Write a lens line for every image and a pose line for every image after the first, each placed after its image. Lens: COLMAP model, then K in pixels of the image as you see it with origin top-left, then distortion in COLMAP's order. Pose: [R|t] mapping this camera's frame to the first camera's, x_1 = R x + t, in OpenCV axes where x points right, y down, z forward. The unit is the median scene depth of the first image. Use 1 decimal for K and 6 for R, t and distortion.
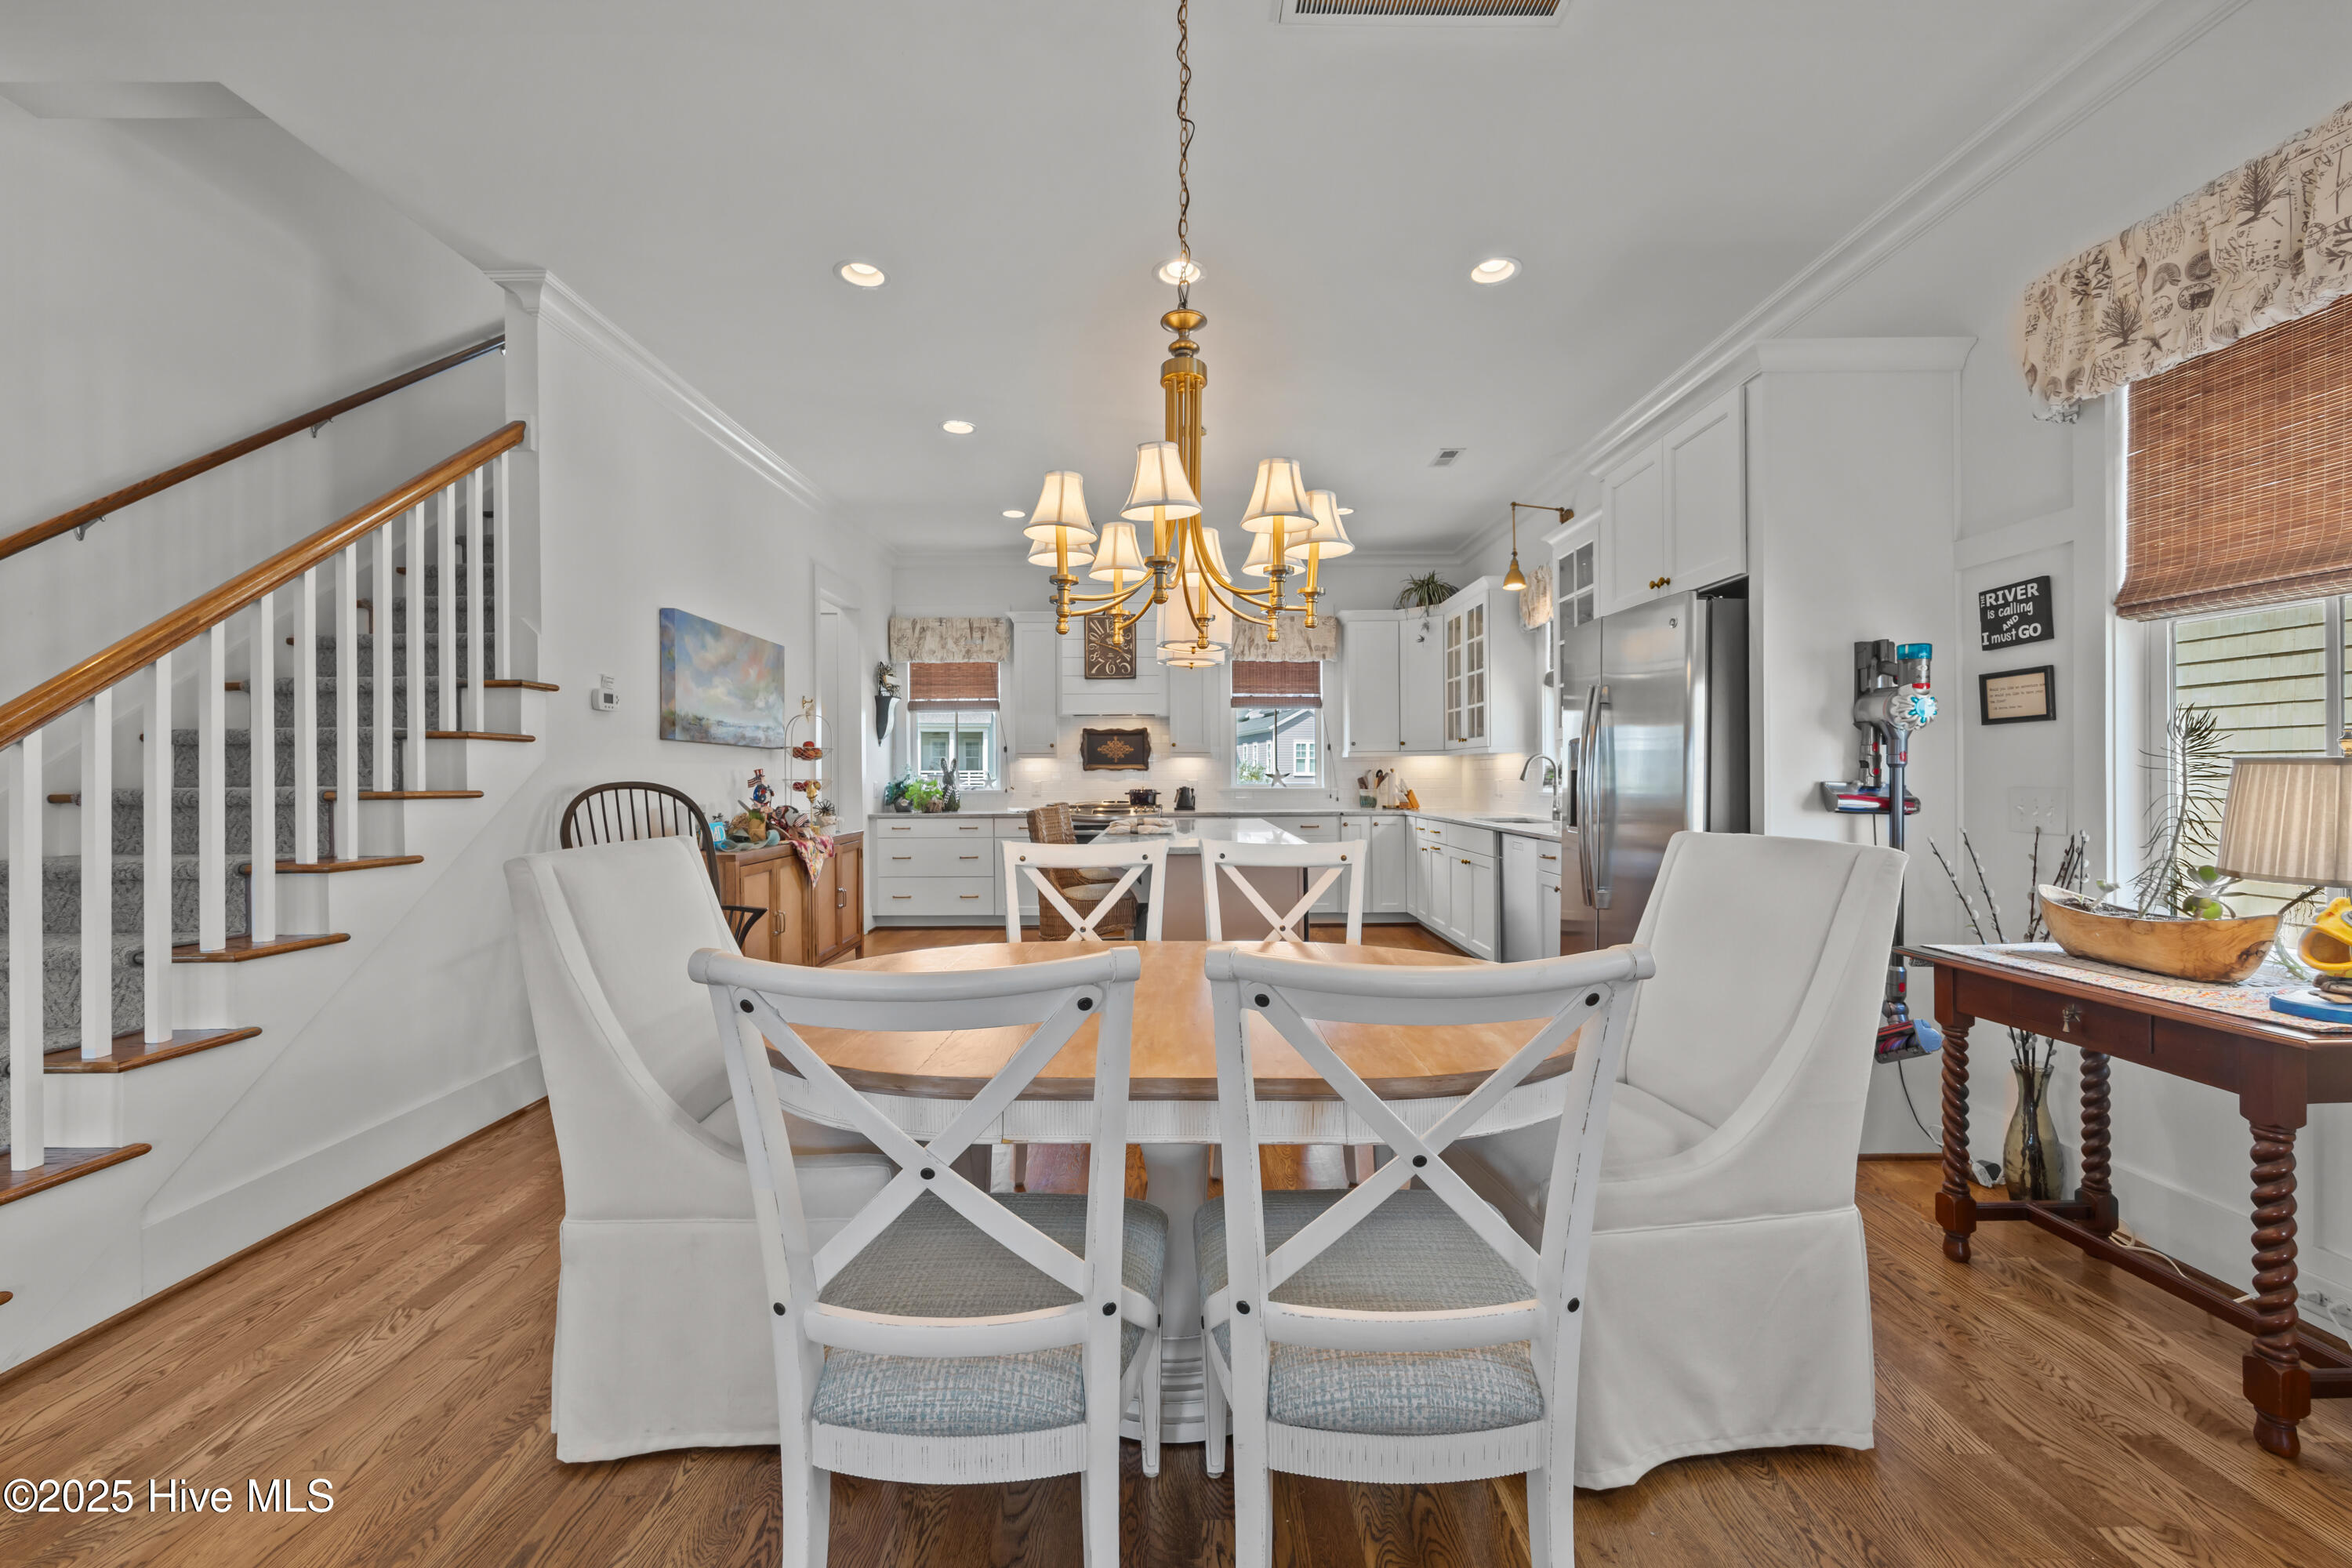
lens RADIAL K [[929.5, 0, 1179.0], [0, 929.5, 777.5], [0, 0, 1]] dist [-0.002749, -0.000056]
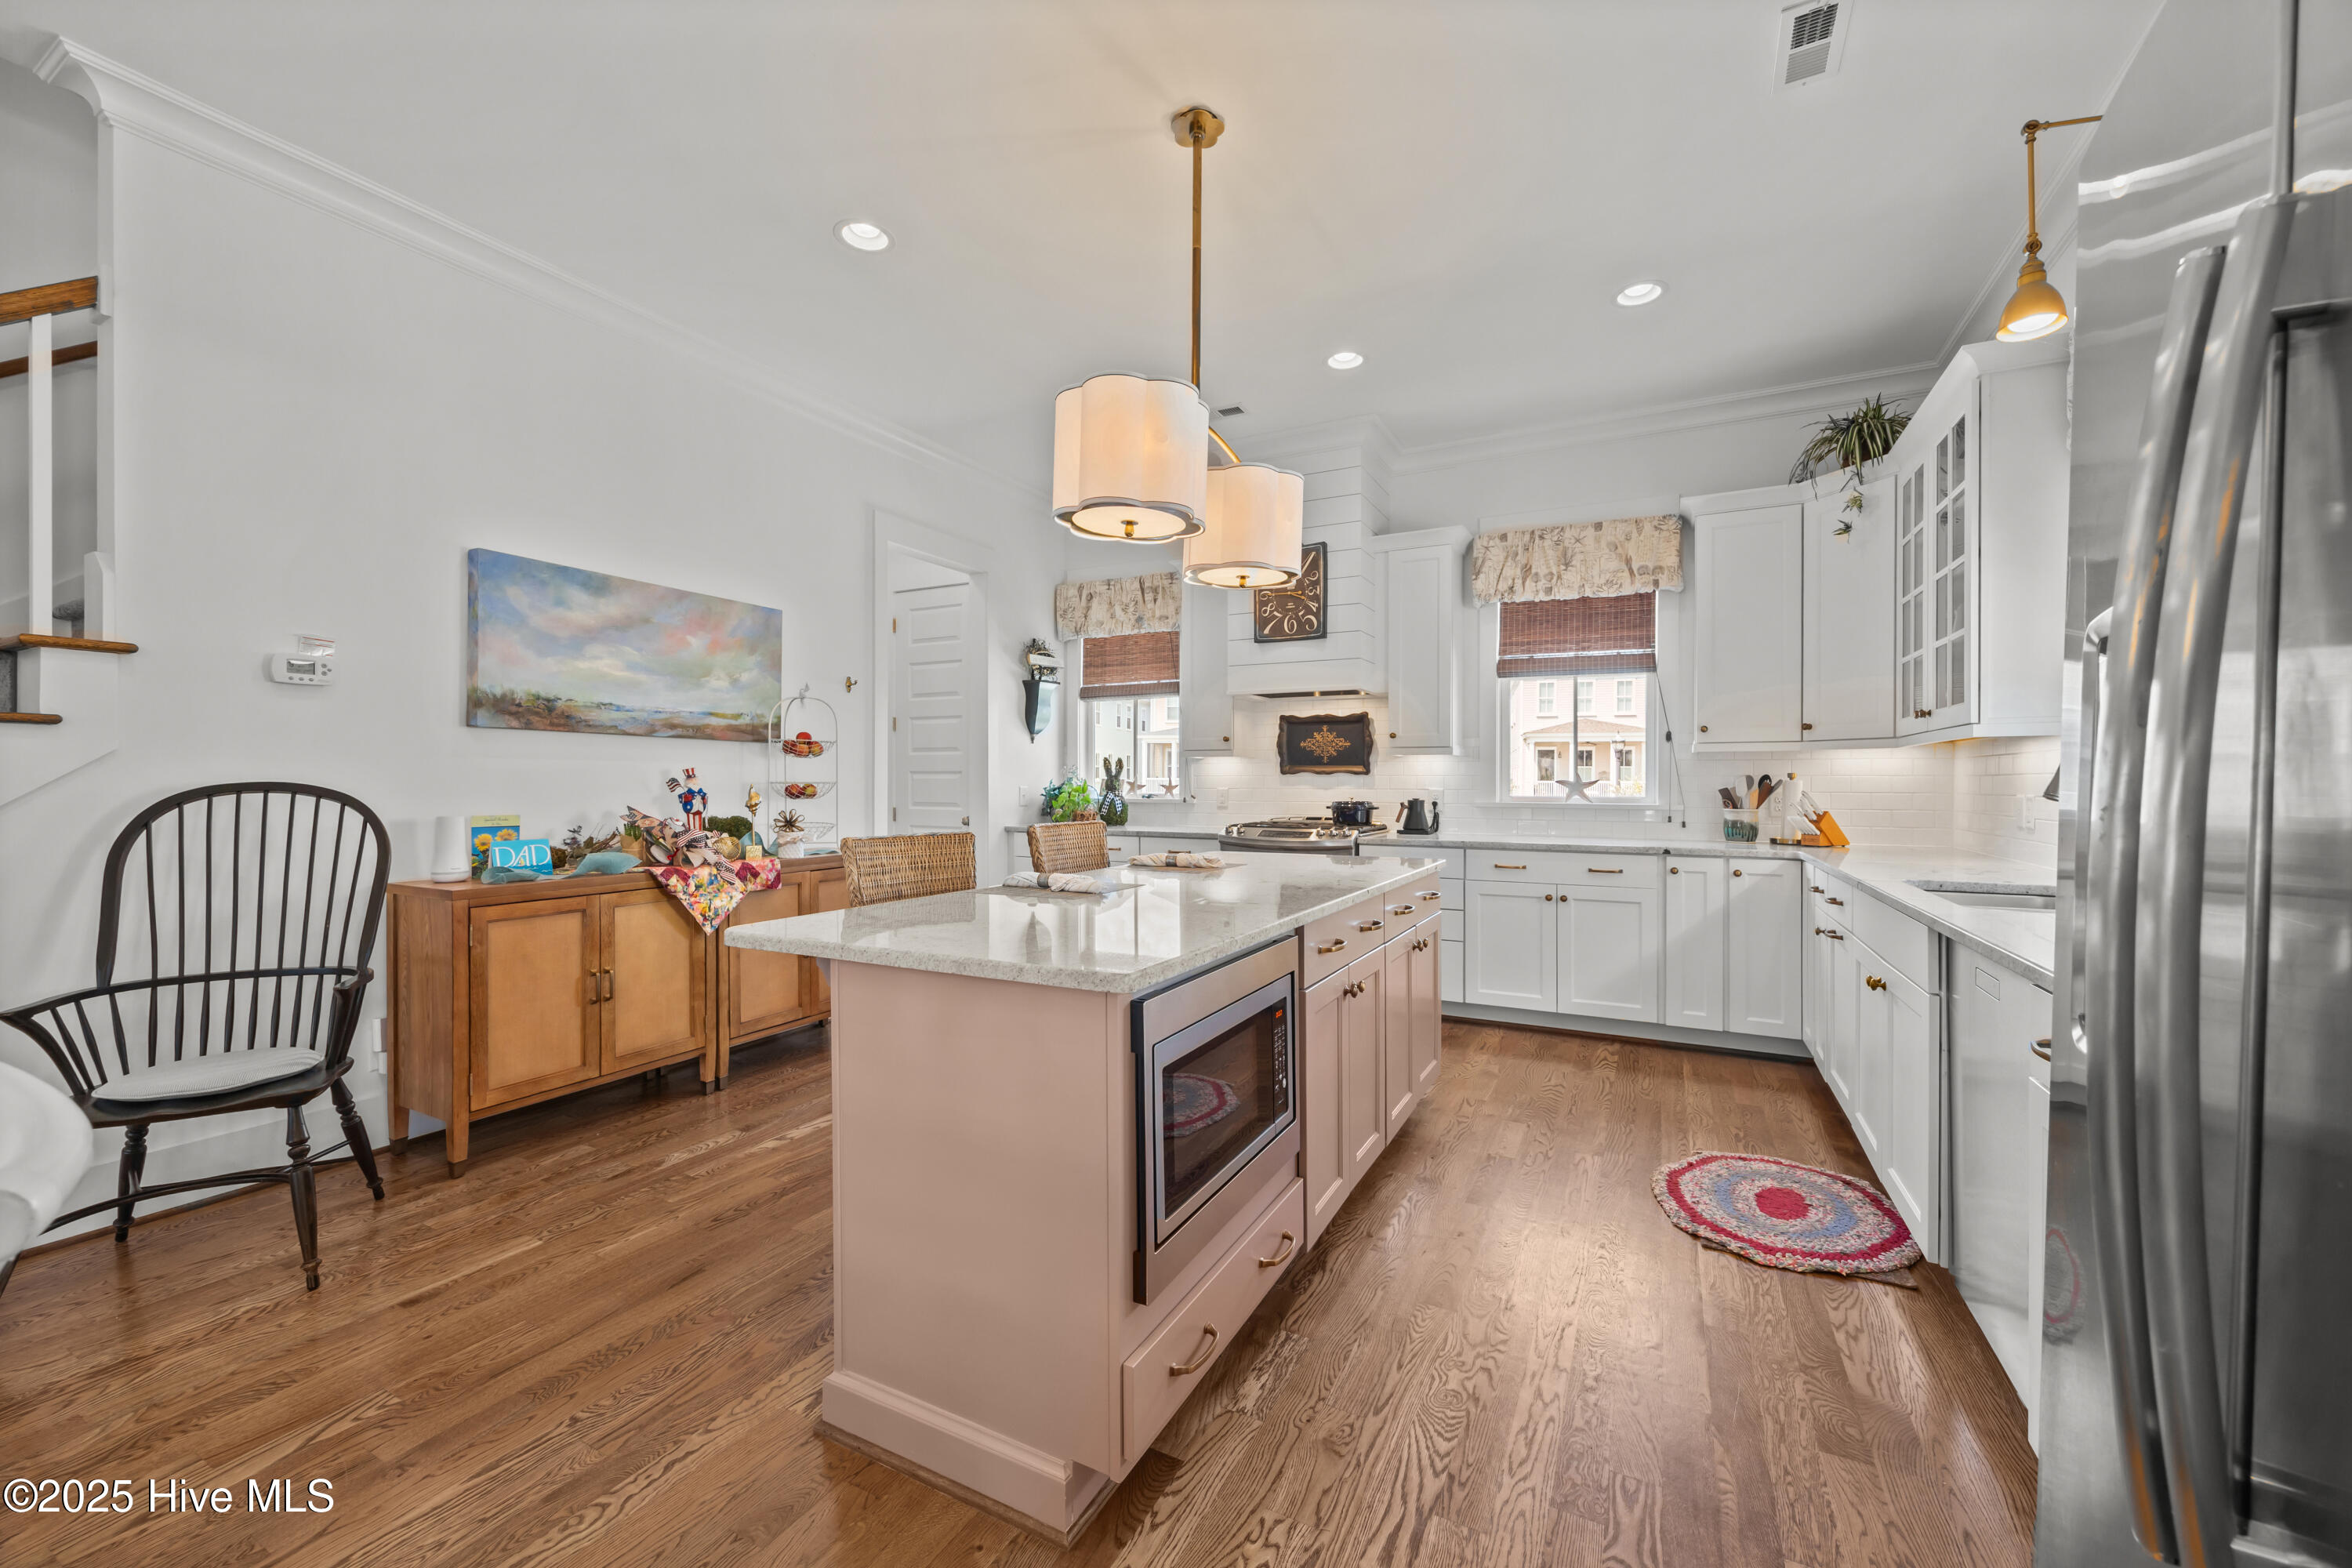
lens RADIAL K [[907.8, 0, 1179.7], [0, 907.8, 785.5], [0, 0, 1]] dist [-0.007403, -0.000115]
pose [[0.882987, 0.010937, -0.469271, 0.201893], [-0.009652, 0.999940, 0.005145, -0.001829], [0.469299, -0.000014, 0.883039, 0.439246]]
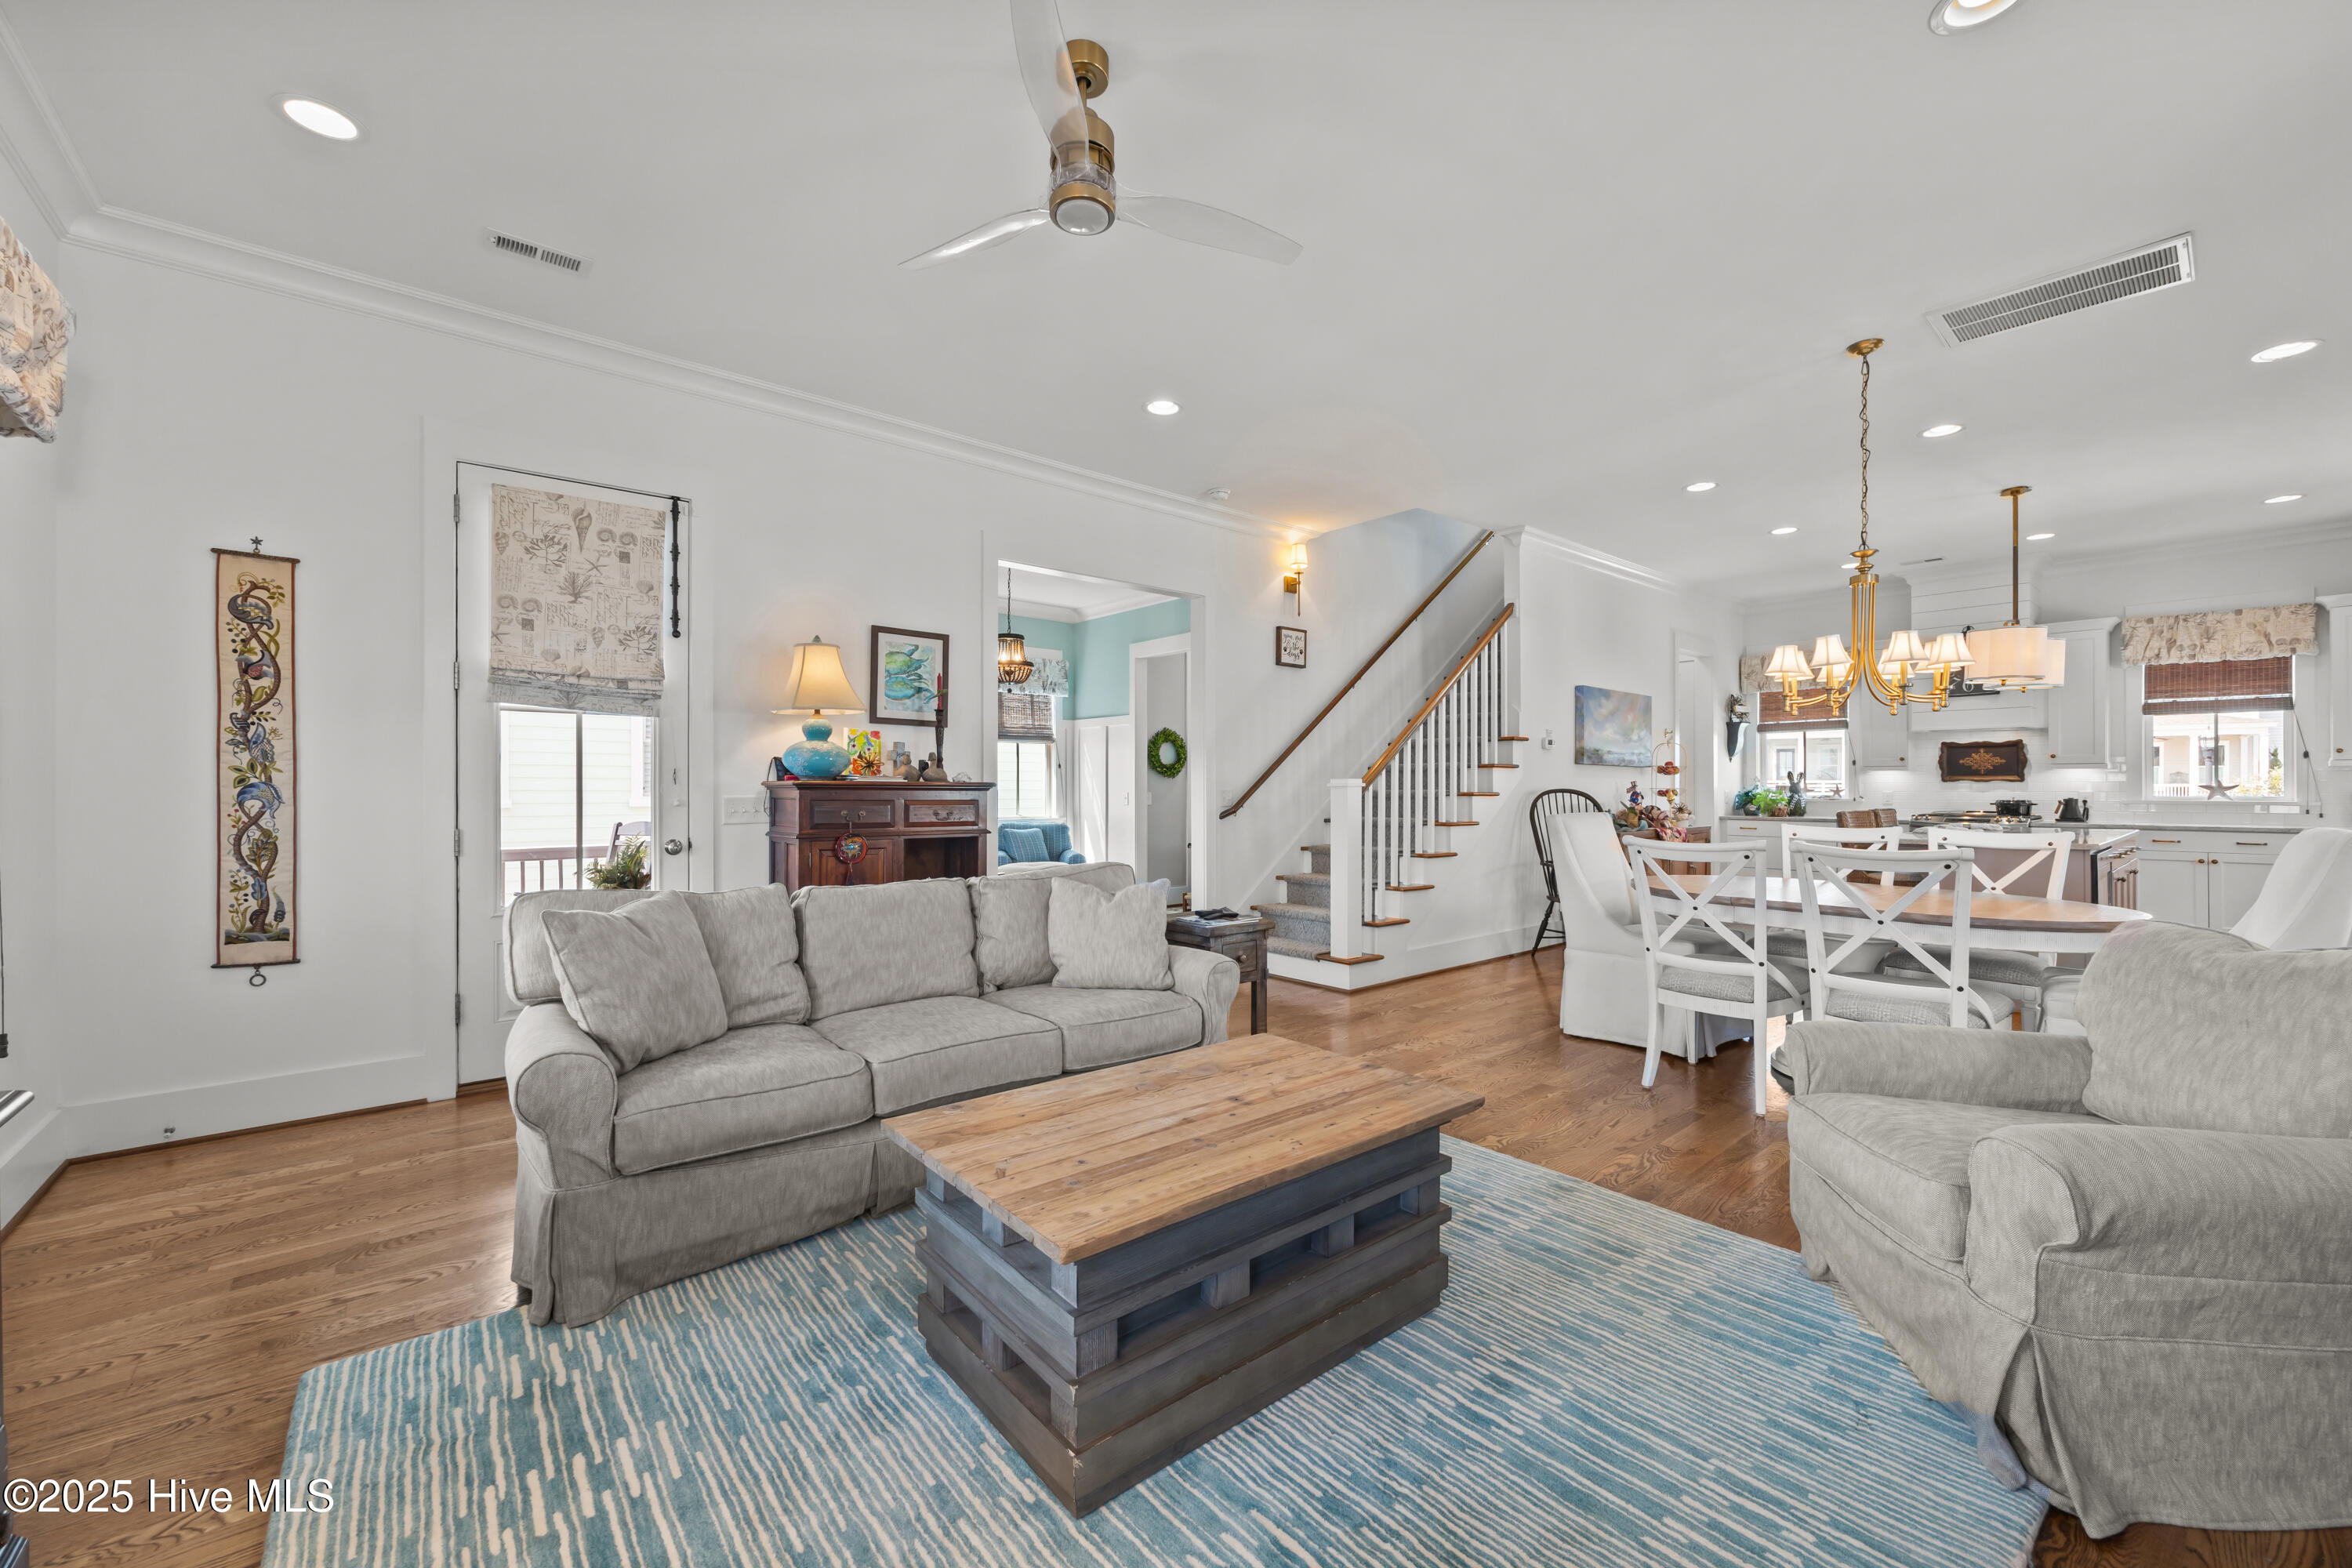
lens RADIAL K [[907.8, 0, 1179.7], [0, 907.8, 785.5], [0, 0, 1]] dist [-0.007403, -0.000115]
pose [[0.635387, 0.004174, -0.772183, 0.179708], [-0.005038, 0.999987, 0.001260, -0.000143], [0.772178, 0.003090, 0.635399, -0.421011]]
